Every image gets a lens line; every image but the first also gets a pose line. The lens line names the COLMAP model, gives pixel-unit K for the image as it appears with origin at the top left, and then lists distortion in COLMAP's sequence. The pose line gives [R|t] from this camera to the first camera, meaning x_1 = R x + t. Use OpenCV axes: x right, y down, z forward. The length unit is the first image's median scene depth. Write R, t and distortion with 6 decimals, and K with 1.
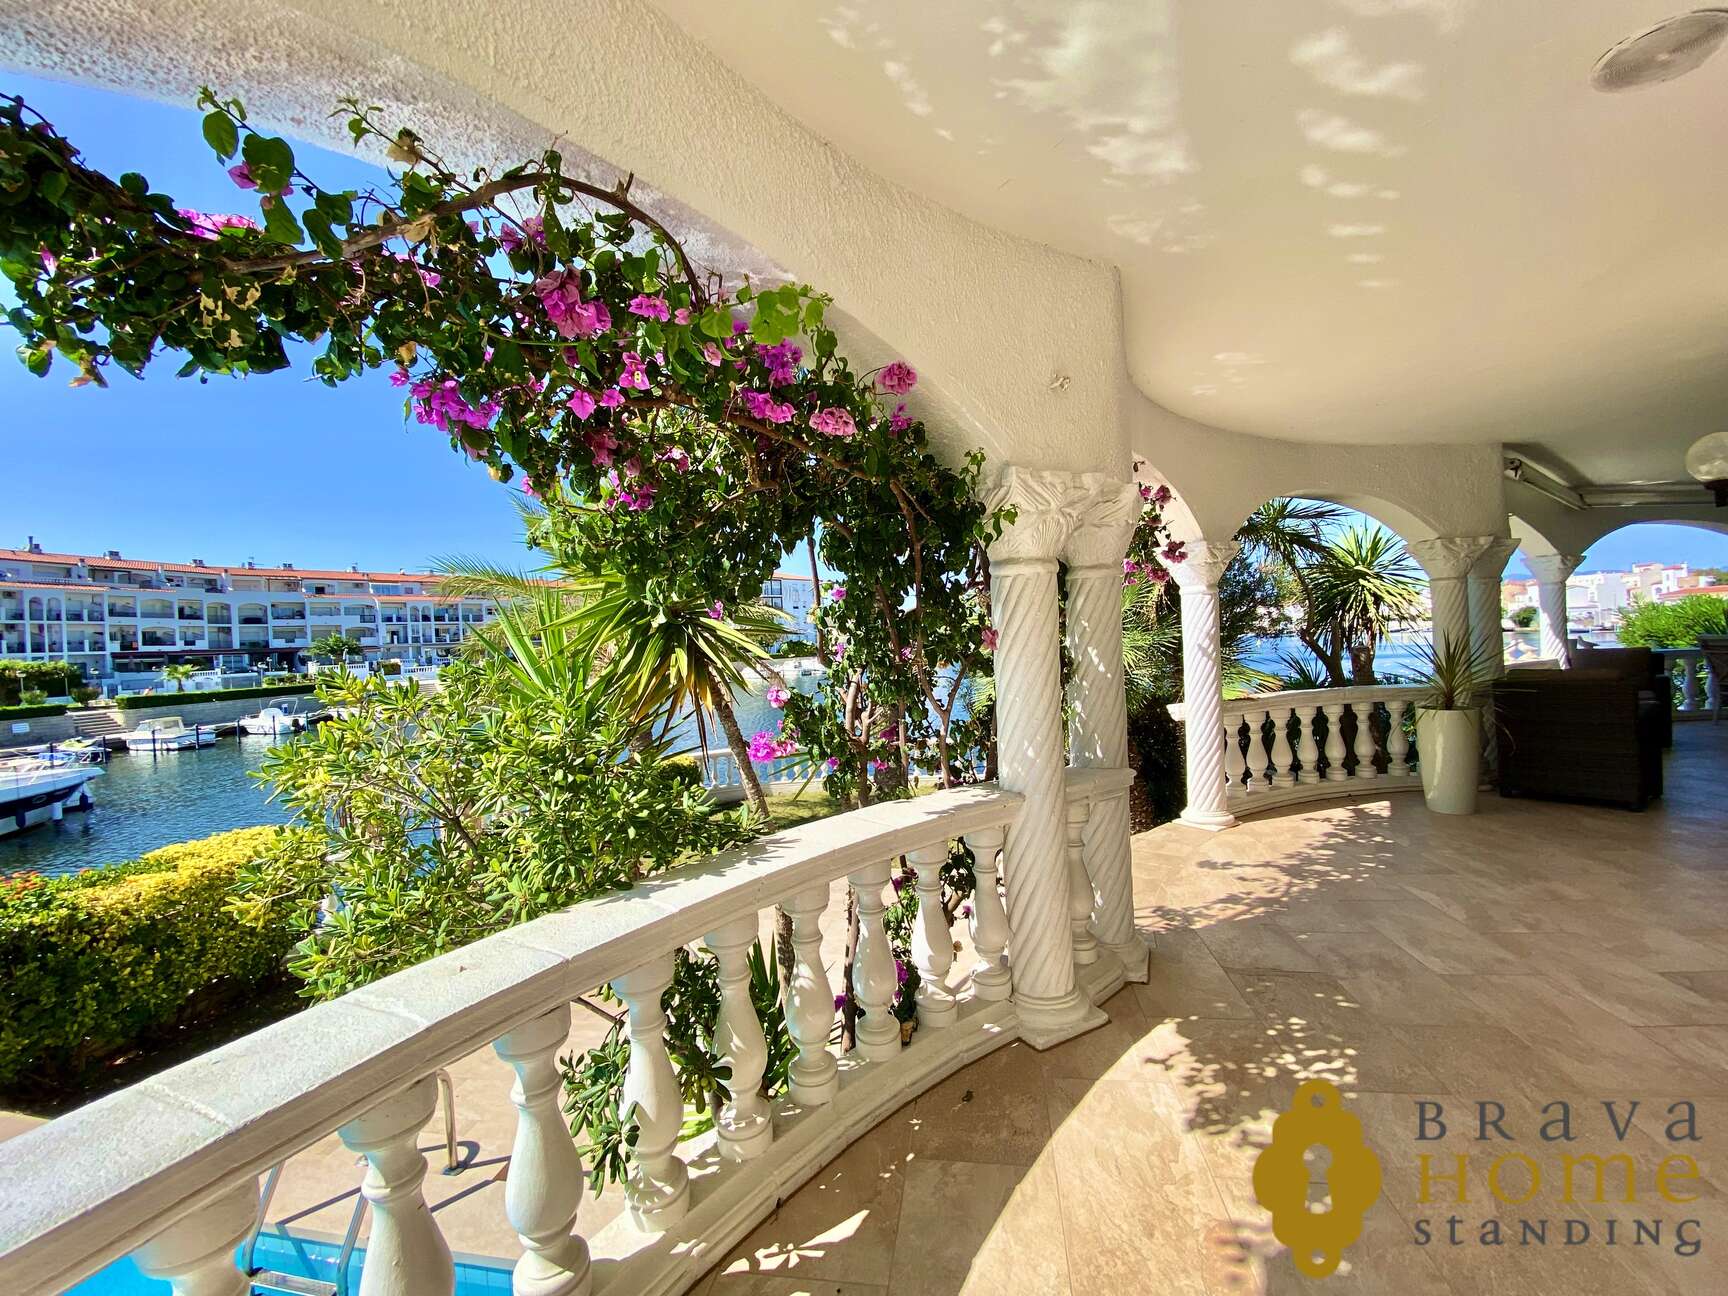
lens RADIAL K [[703.6, 0, 870.8], [0, 703.6, 647.0], [0, 0, 1]] dist [0.013563, -0.017317]
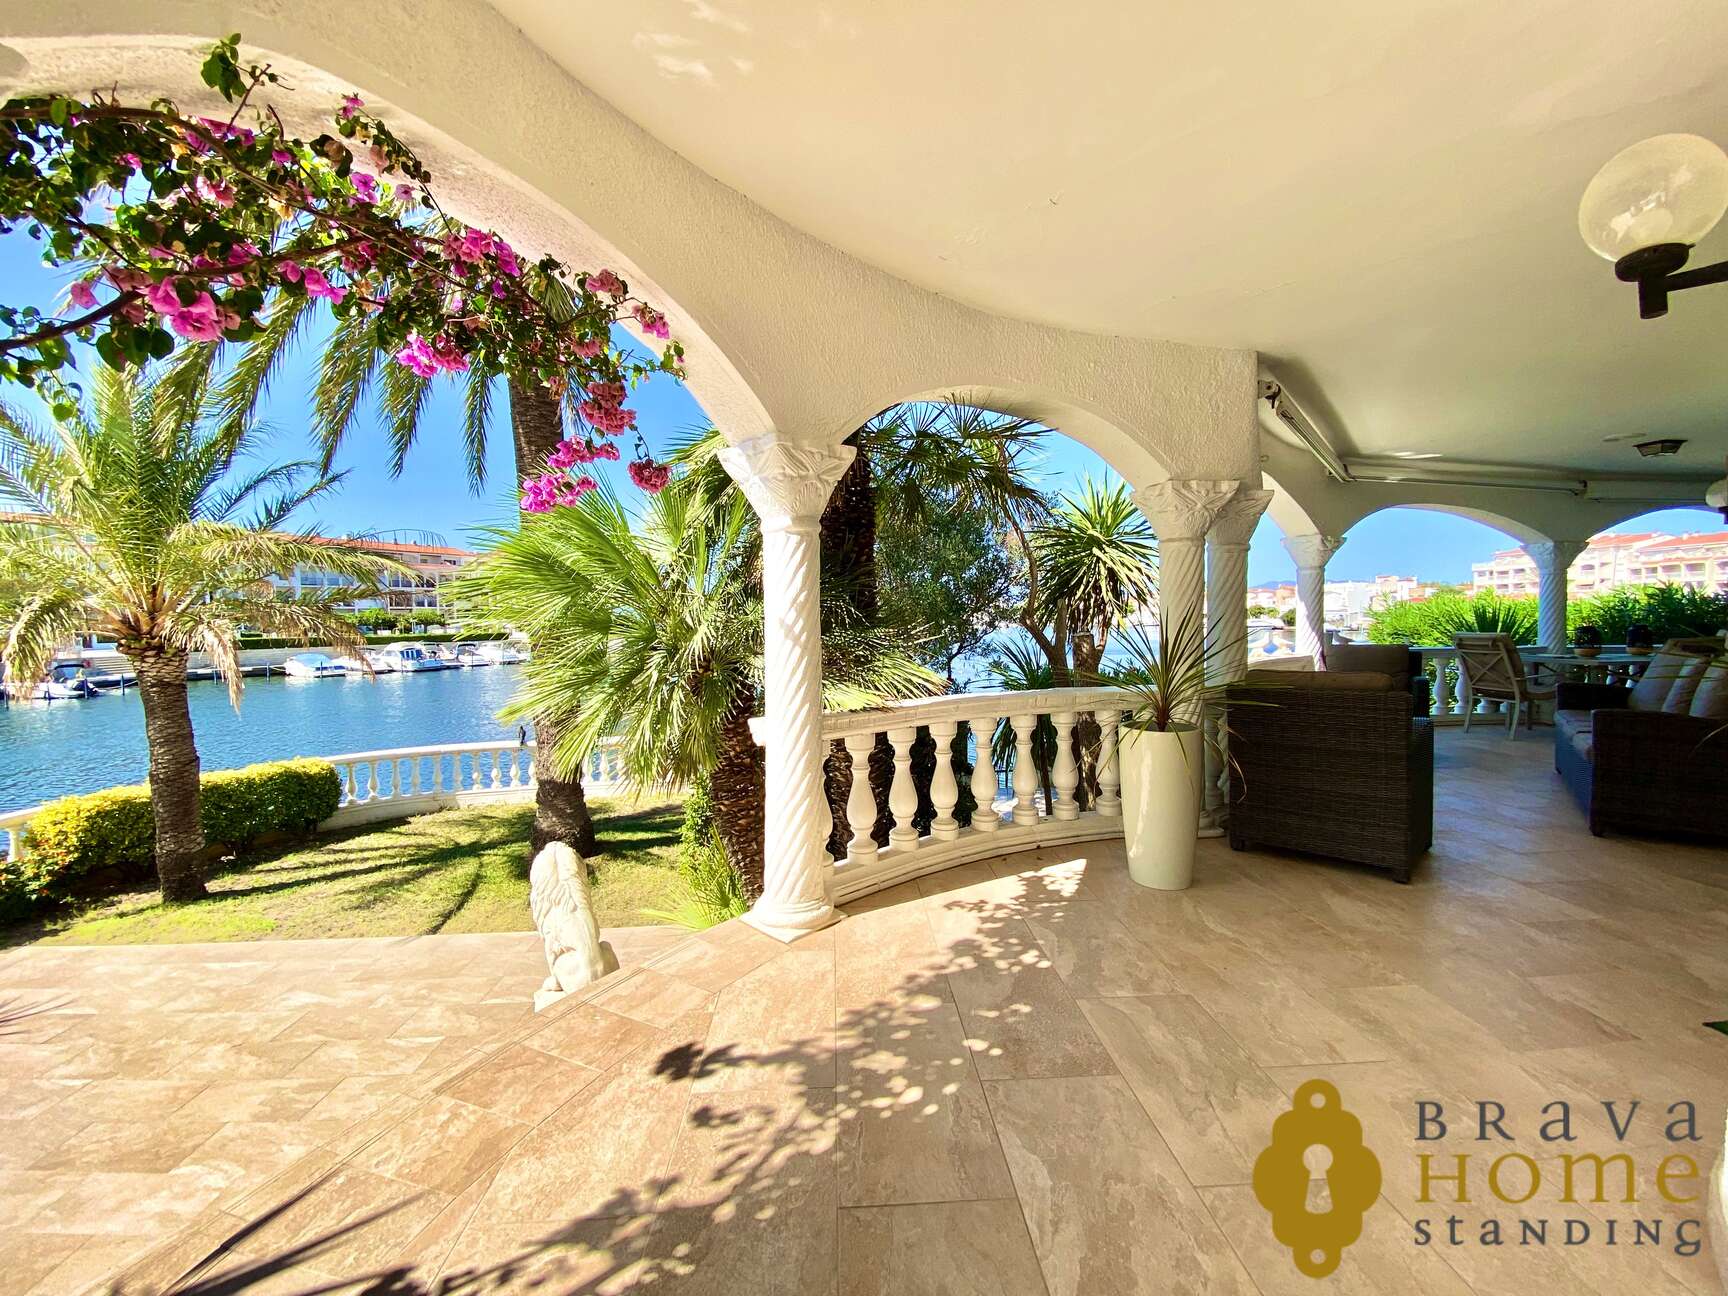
lens RADIAL K [[703.6, 0, 870.8], [0, 703.6, 647.0], [0, 0, 1]] dist [0.013563, -0.017317]
pose [[0.977294, 0.023789, 0.210547, 0.277518], [-0.029121, 0.999328, 0.022256, 0.003150], [-0.209876, -0.027882, 0.977330, 0.278129]]
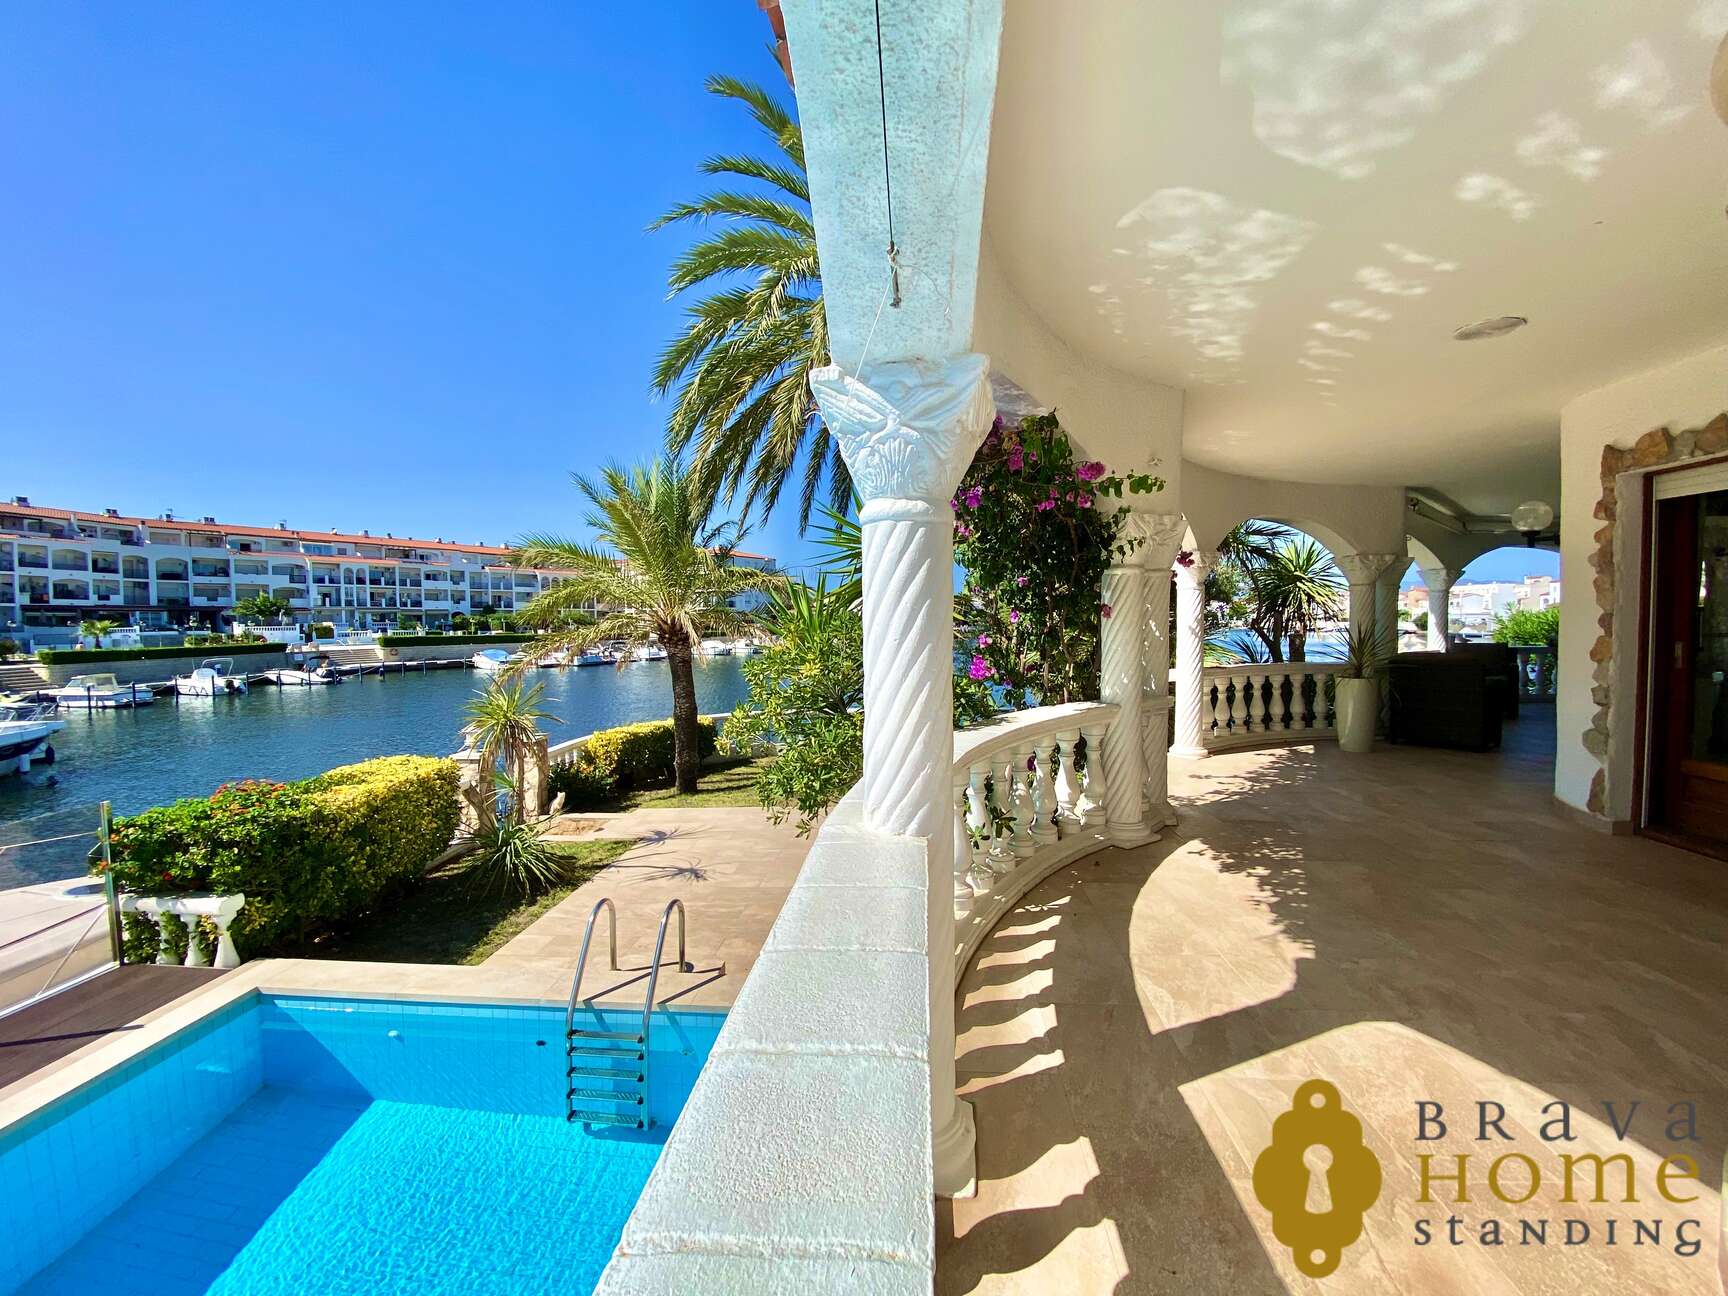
lens RADIAL K [[703.6, 0, 870.8], [0, 703.6, 647.0], [0, 0, 1]] dist [0.013563, -0.017317]
pose [[0.996008, 0.032953, 0.082956, -0.177215], [-0.035079, 0.999089, 0.024304, 0.017563], [-0.082079, -0.027117, 0.996257, -0.213315]]
